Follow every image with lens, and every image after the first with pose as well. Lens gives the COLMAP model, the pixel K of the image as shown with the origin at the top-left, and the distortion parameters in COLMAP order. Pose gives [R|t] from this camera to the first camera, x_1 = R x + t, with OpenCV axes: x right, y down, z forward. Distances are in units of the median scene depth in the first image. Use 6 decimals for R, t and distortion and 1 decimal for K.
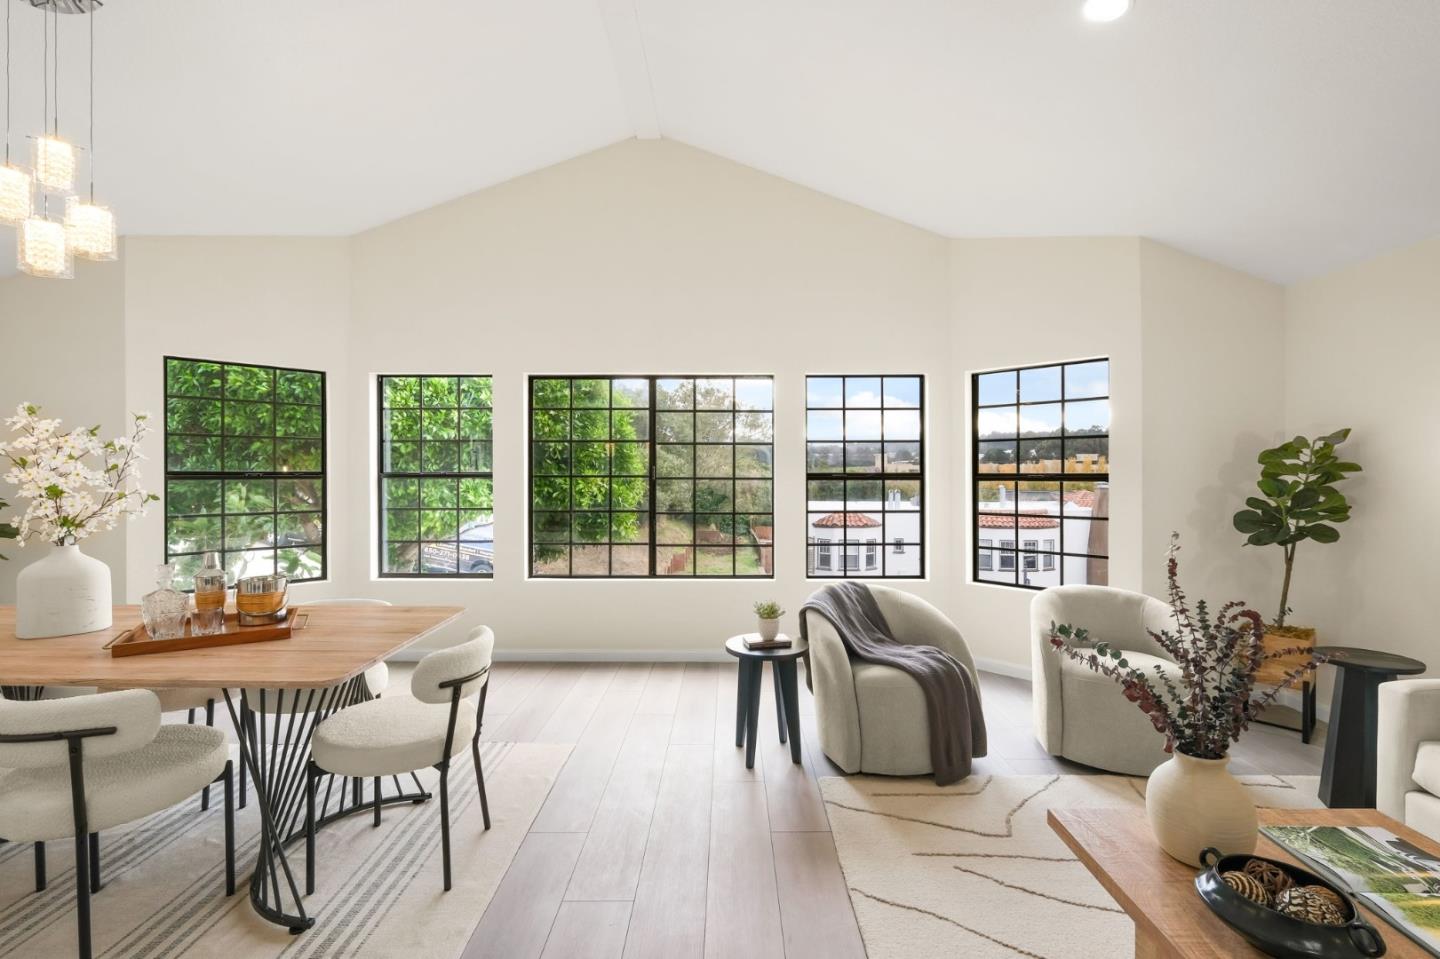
lens RADIAL K [[641.2, 0, 720.0], [0, 641.2, 479.5], [0, 0, 1]] dist [-0.001500, -0.000356]
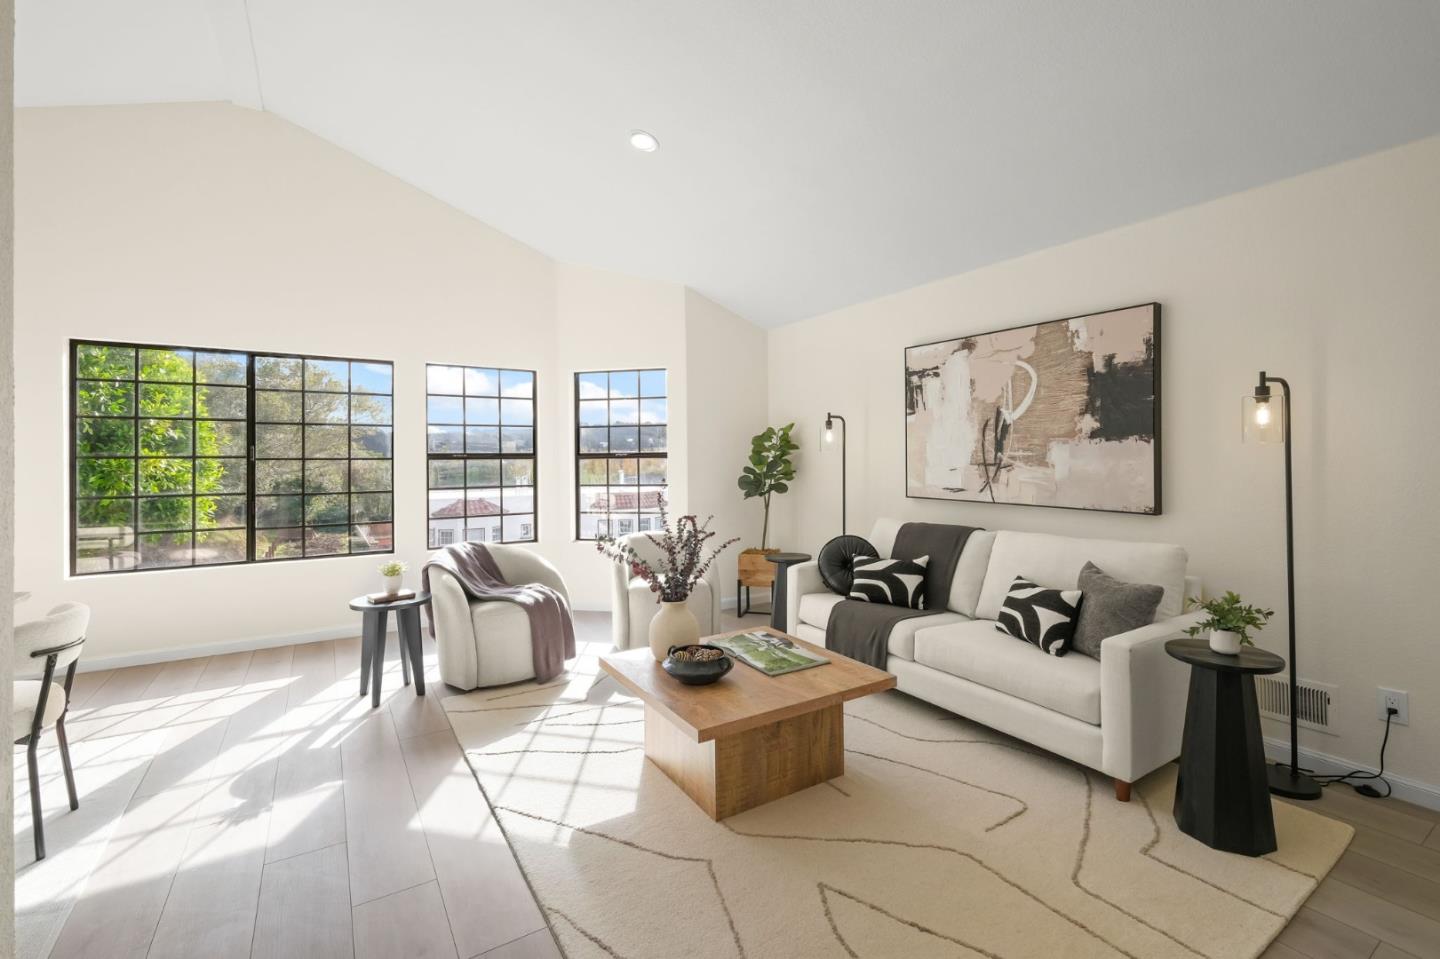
lens RADIAL K [[658.1, 0, 748.3], [0, 658.1, 450.8], [0, 0, 1]] dist [-0.003050, -0.001020]
pose [[0.829747, 0.000941, 0.558138, -0.051914], [0.014566, 0.999621, -0.023339, 0.028098], [-0.557949, 0.027495, 0.829420, -0.330241]]
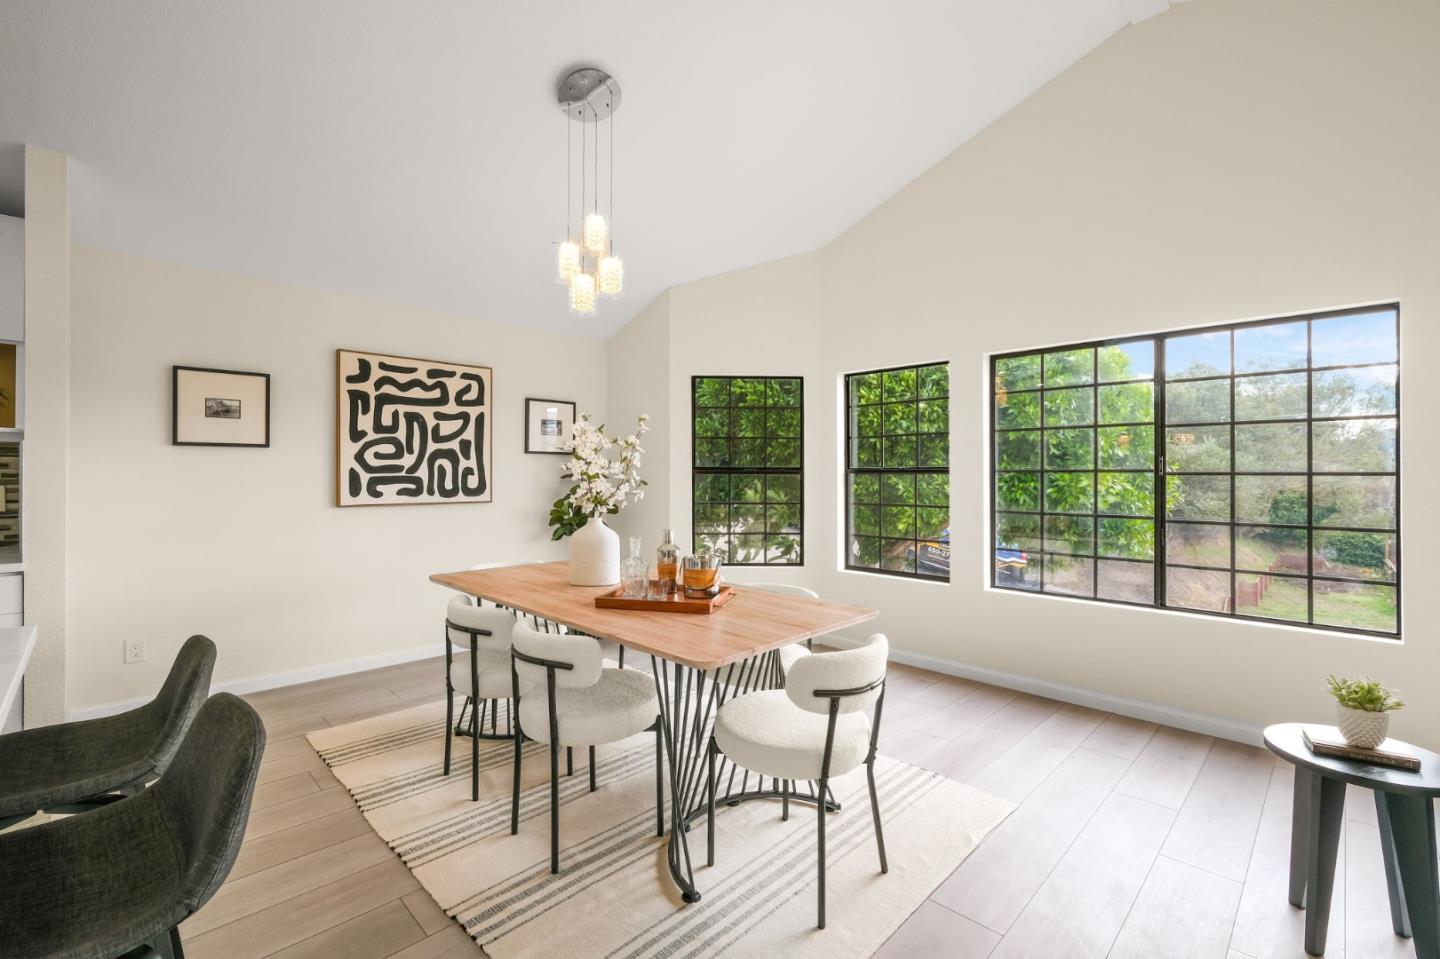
lens RADIAL K [[630.8, 0, 725.4], [0, 630.8, 471.8], [0, 0, 1]] dist [0.001303, -0.000067]
pose [[0.718276, -0.002252, -0.695755, 0.058750], [-0.011553, 0.999818, -0.015163, 0.018525], [0.695662, 0.018929, 0.718119, 0.184718]]
